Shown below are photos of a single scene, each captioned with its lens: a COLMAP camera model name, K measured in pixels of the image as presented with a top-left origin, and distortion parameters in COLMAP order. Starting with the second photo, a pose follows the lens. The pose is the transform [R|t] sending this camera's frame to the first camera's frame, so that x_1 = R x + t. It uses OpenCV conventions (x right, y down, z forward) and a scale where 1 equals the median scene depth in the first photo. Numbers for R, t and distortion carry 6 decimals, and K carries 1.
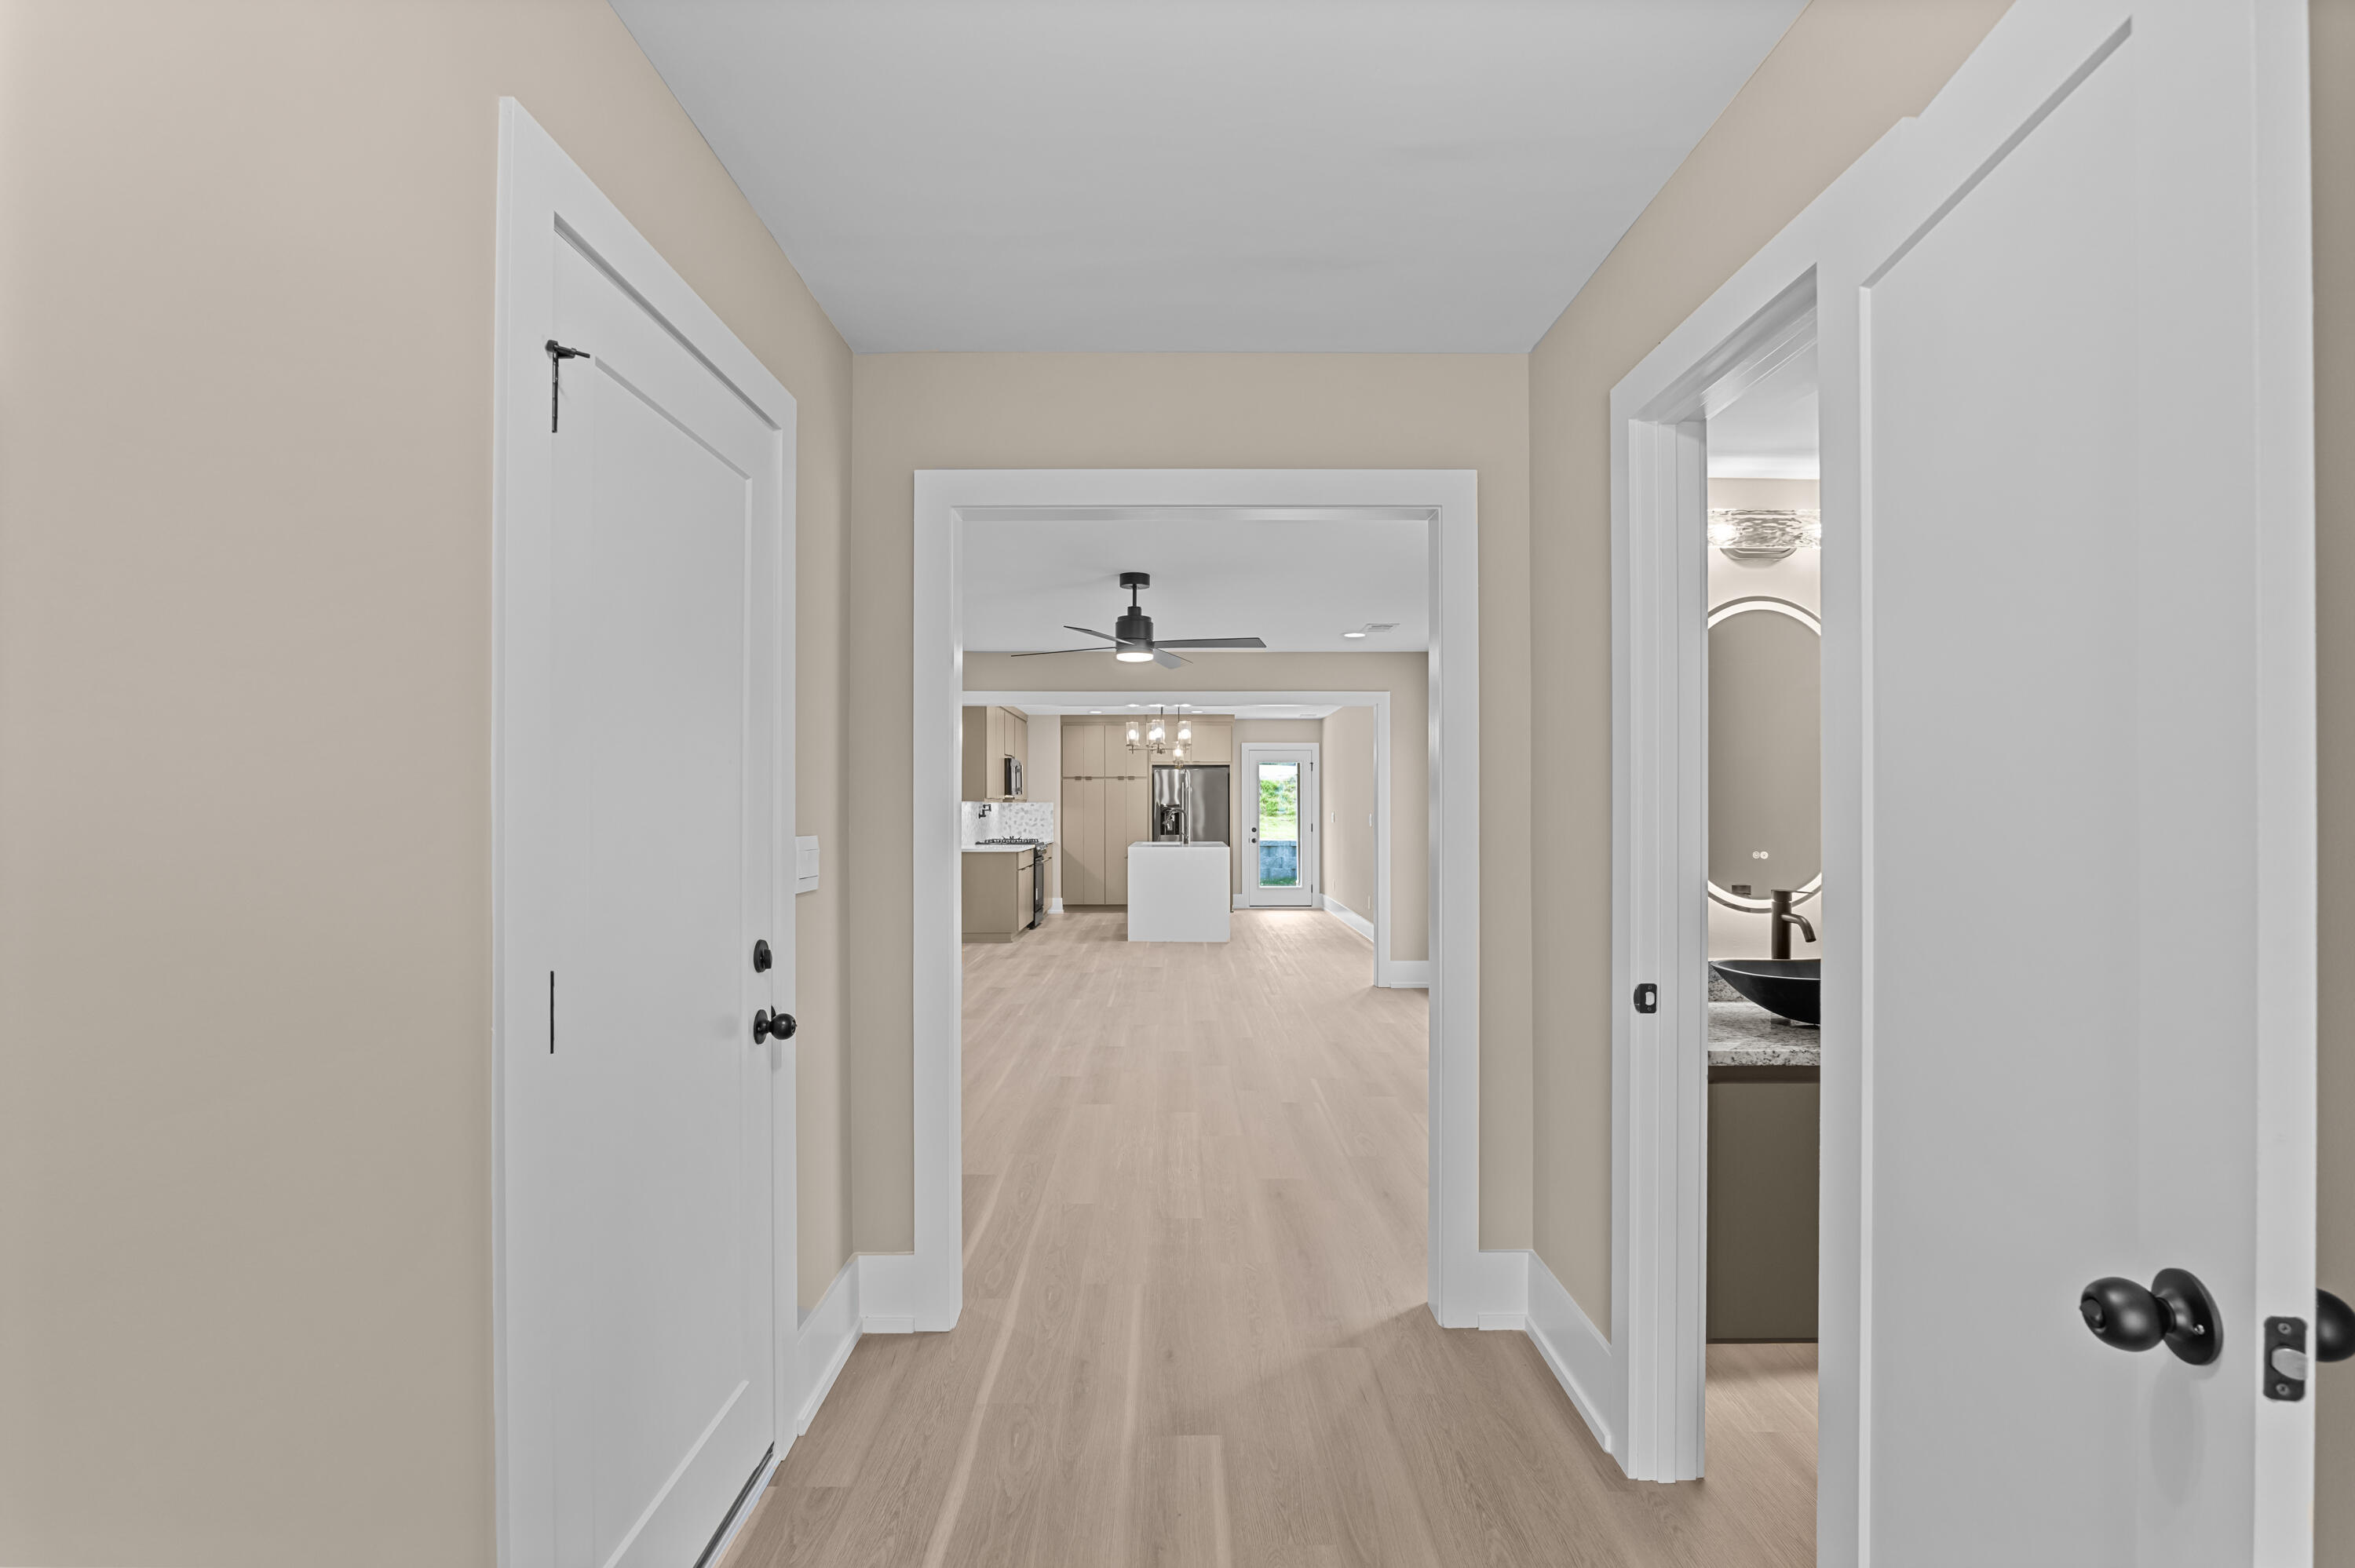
lens RADIAL K [[1088.0, 0, 1180.5], [0, 1088.0, 800.3], [0, 0, 1]] dist [-0.026081, 0.005935]
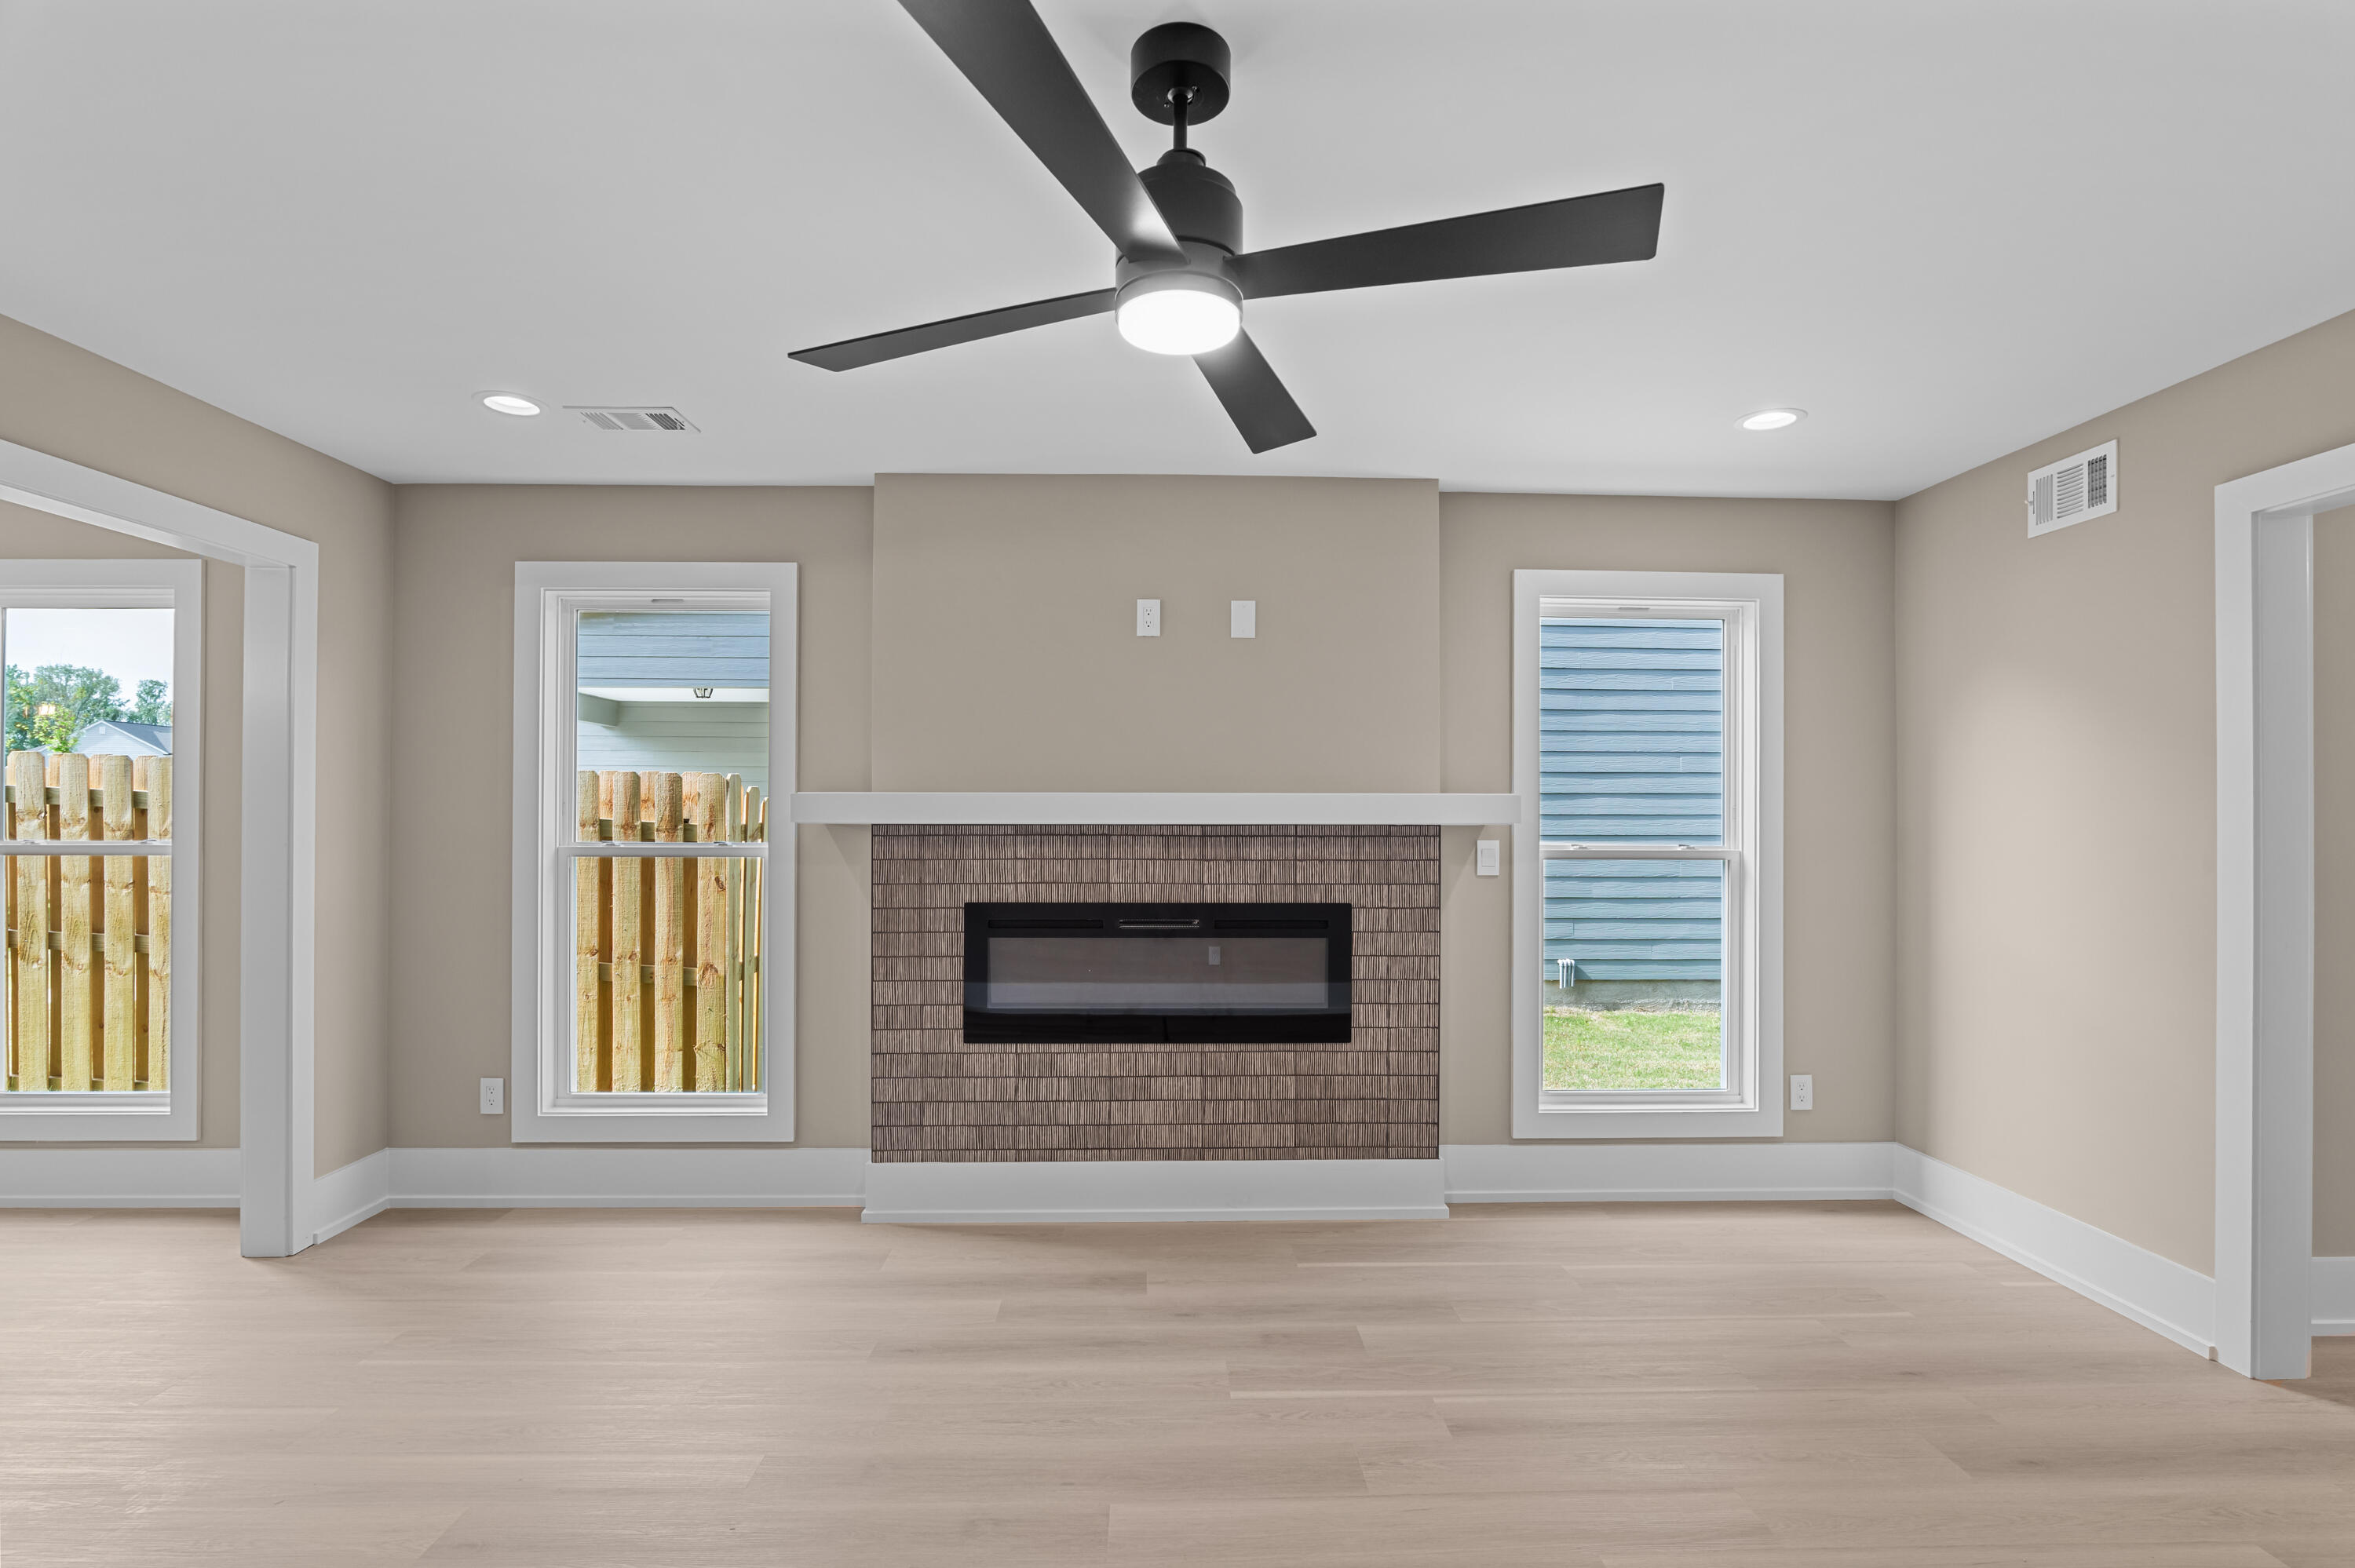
lens RADIAL K [[1088.0, 0, 1179.3], [0, 1088.0, 813.3], [0, 0, 1]] dist [-0.026081, 0.005935]
pose [[-0.012950, 0.003057, 0.999911, -0.137559], [-0.009977, 0.999945, -0.003186, 0.001543], [-0.999866, -0.010017, -0.012919, 0.402240]]
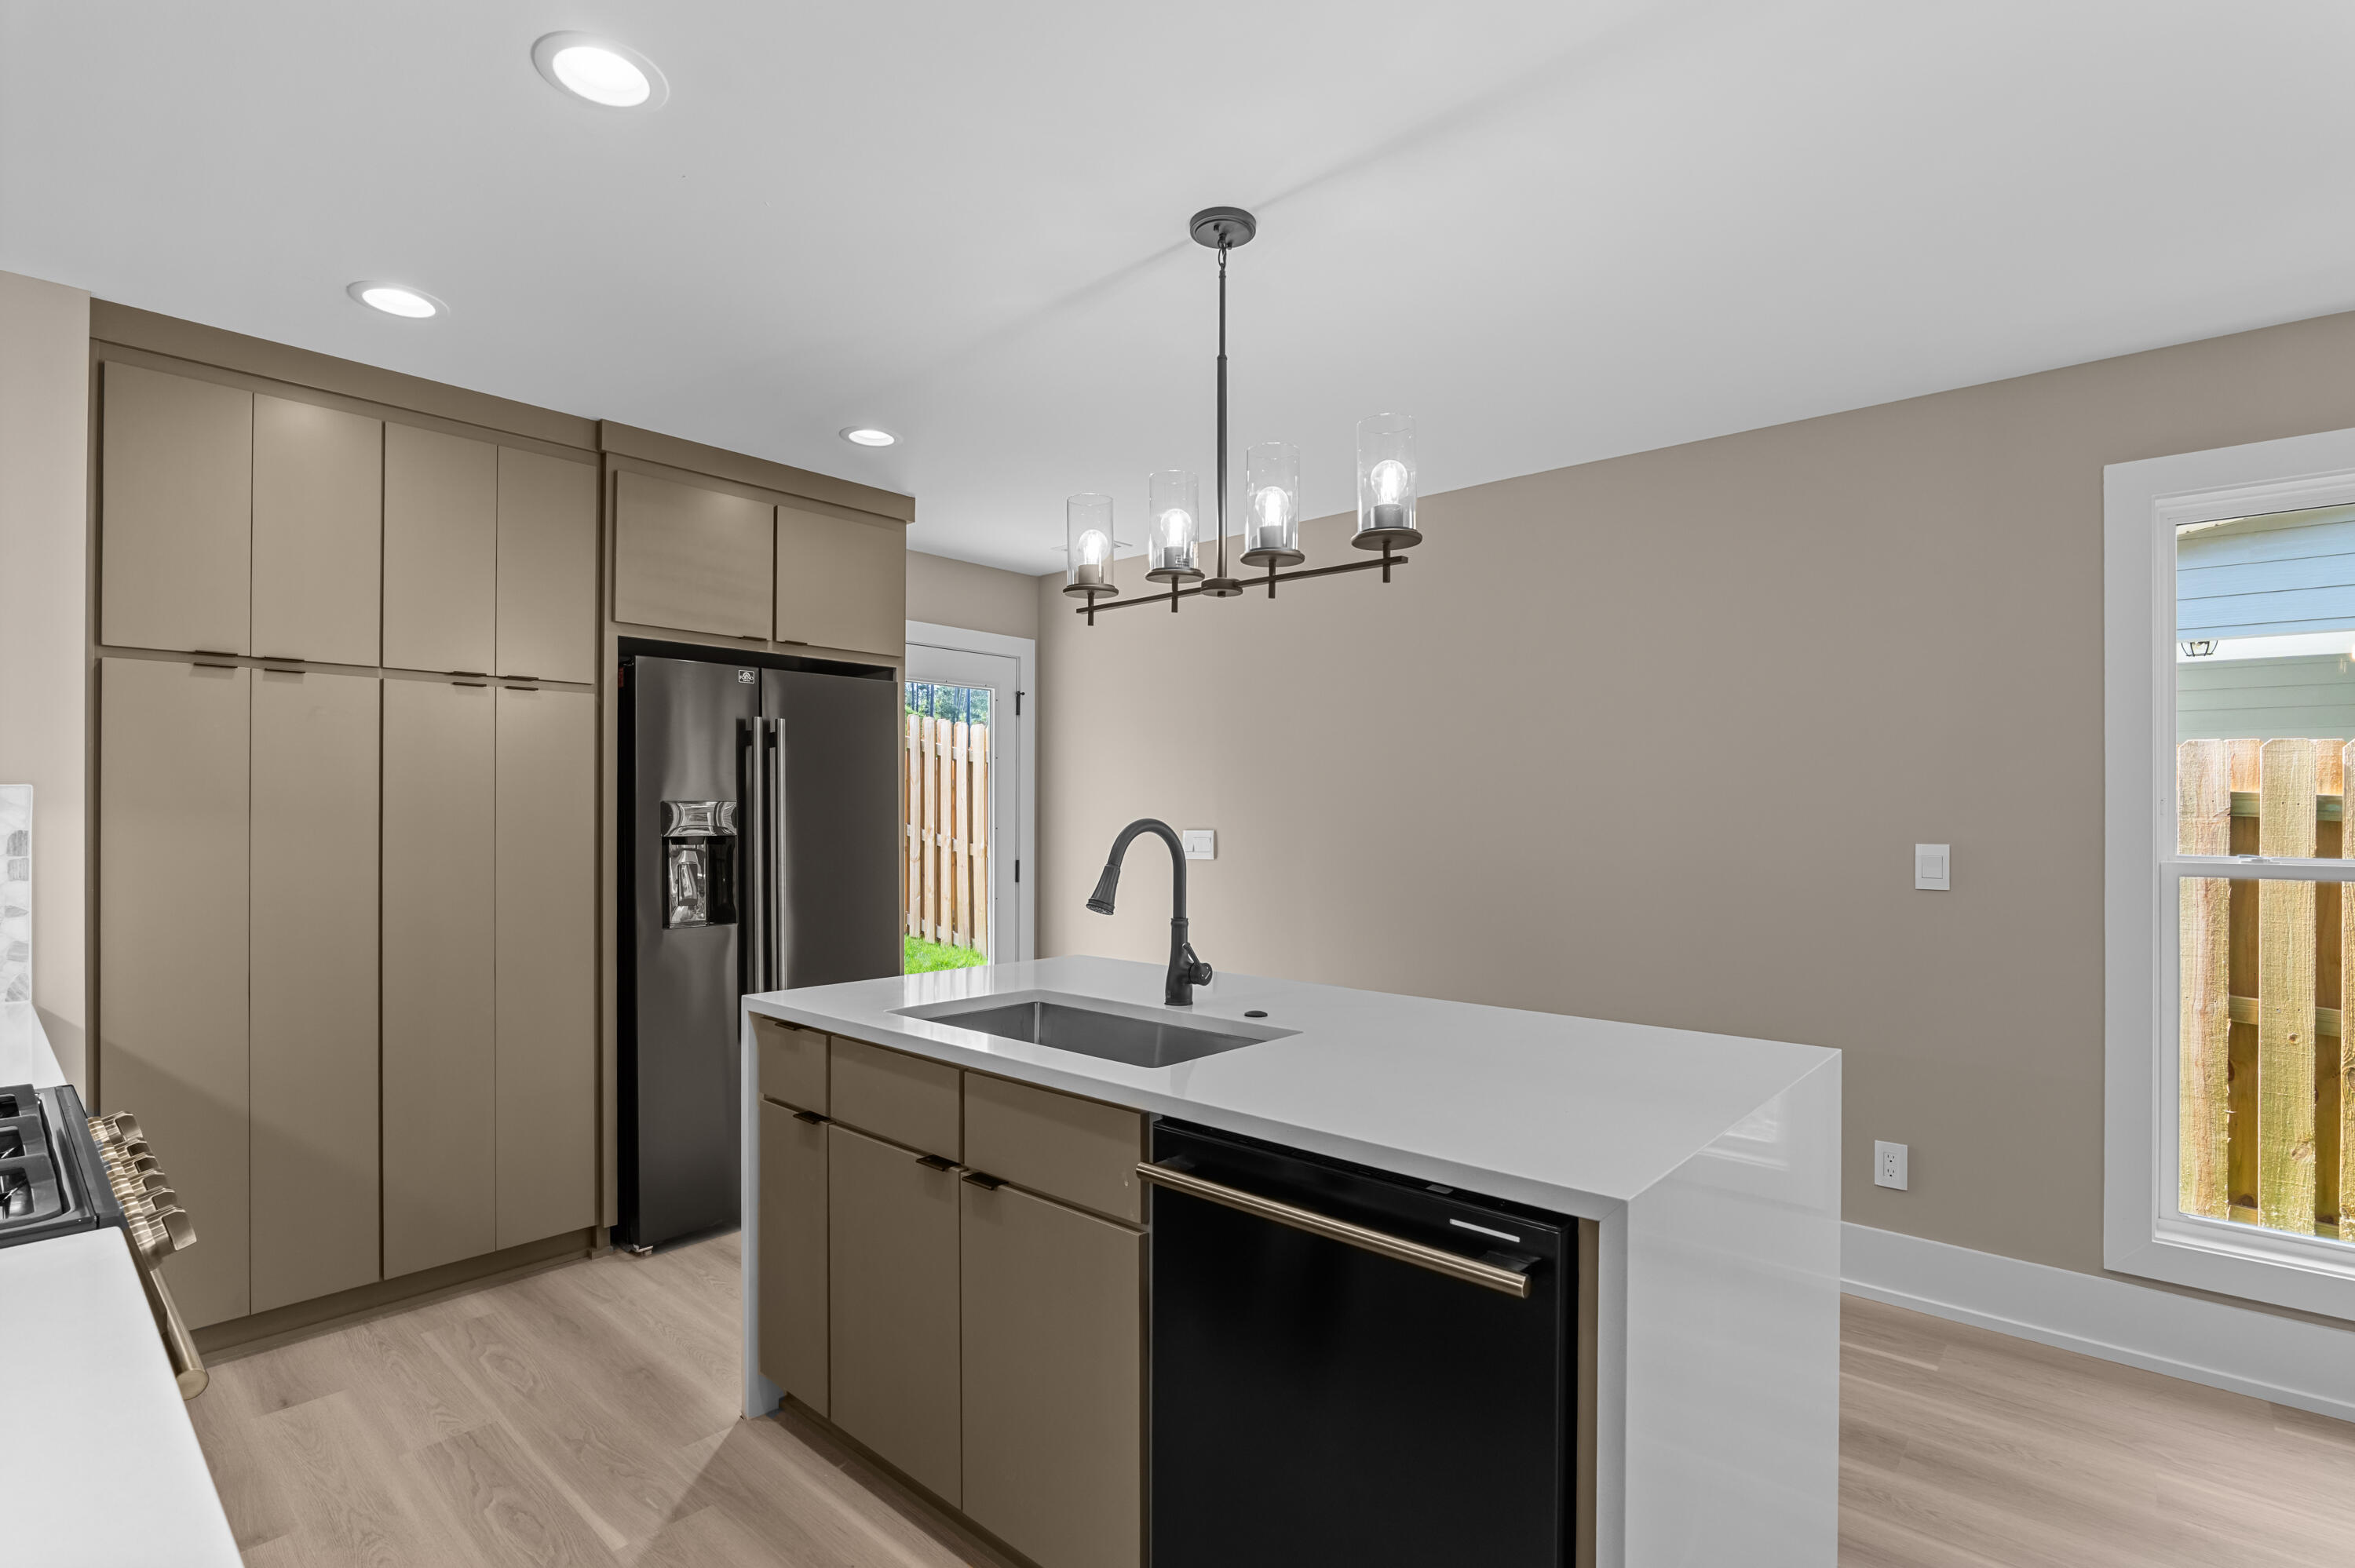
lens RADIAL K [[1088.0, 0, 1163.1], [0, 1088.0, 811.9], [0, 0, 1]] dist [-0.026081, 0.005935]
pose [[0.676832, 0.005291, 0.736119, -0.126126], [-0.009311, 0.999956, 0.001373, 0.004891], [-0.736079, -0.007784, 0.676851, 0.793528]]
